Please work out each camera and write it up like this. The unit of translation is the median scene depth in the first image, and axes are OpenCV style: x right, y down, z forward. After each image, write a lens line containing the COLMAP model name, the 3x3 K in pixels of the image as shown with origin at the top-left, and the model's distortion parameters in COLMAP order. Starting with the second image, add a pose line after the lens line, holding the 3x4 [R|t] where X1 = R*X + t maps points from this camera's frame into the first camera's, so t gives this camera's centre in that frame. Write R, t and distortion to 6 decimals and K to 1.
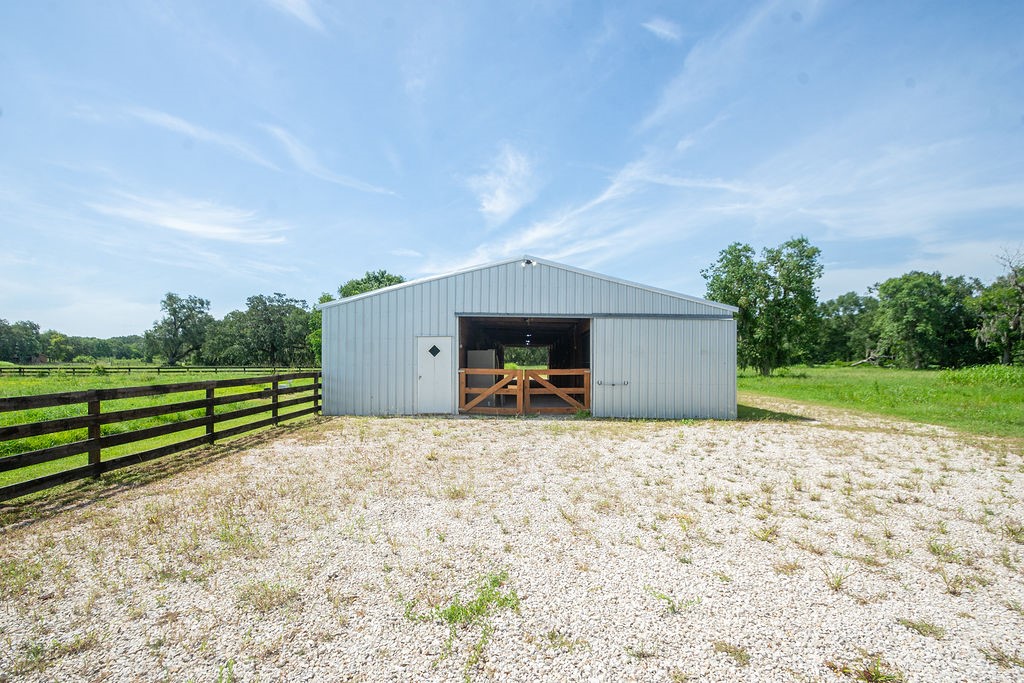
lens RADIAL K [[488.7, 0, 513.7], [0, 488.7, 349.5], [0, 0, 1]] dist [-0.018808, 0.000028]
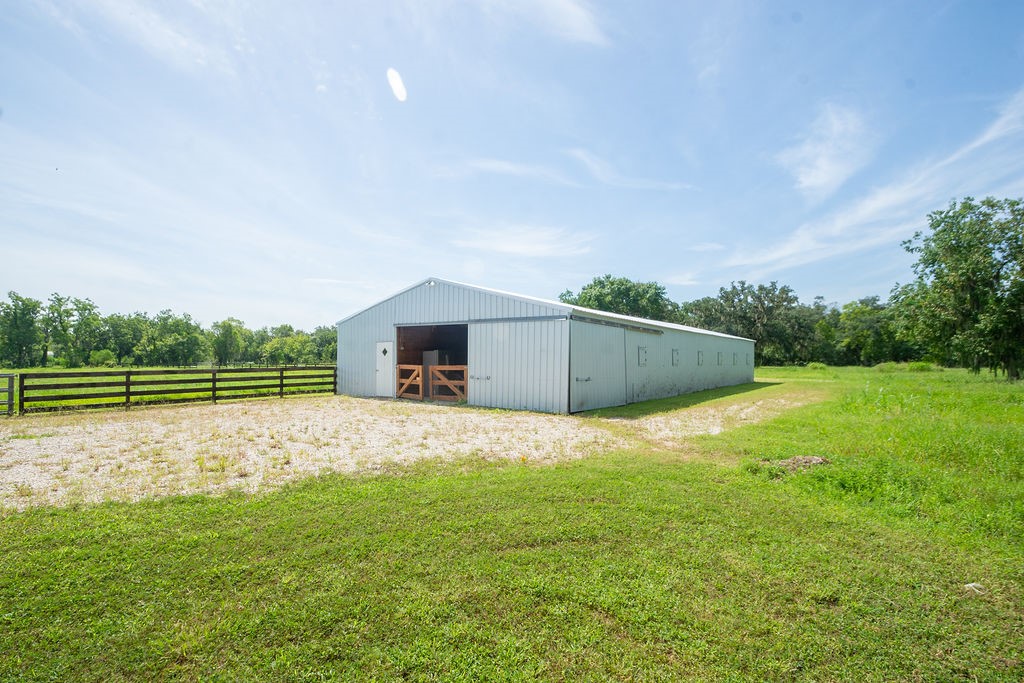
lens RADIAL K [[488.7, 0, 510.4], [0, 488.7, 346.7], [0, 0, 1]] dist [-0.018808, 0.000028]
pose [[0.817523, -0.014841, -0.575705, 0.930890], [0.012316, 0.999890, -0.008286, 0.003759], [0.575764, -0.000317, 0.817616, 0.059725]]
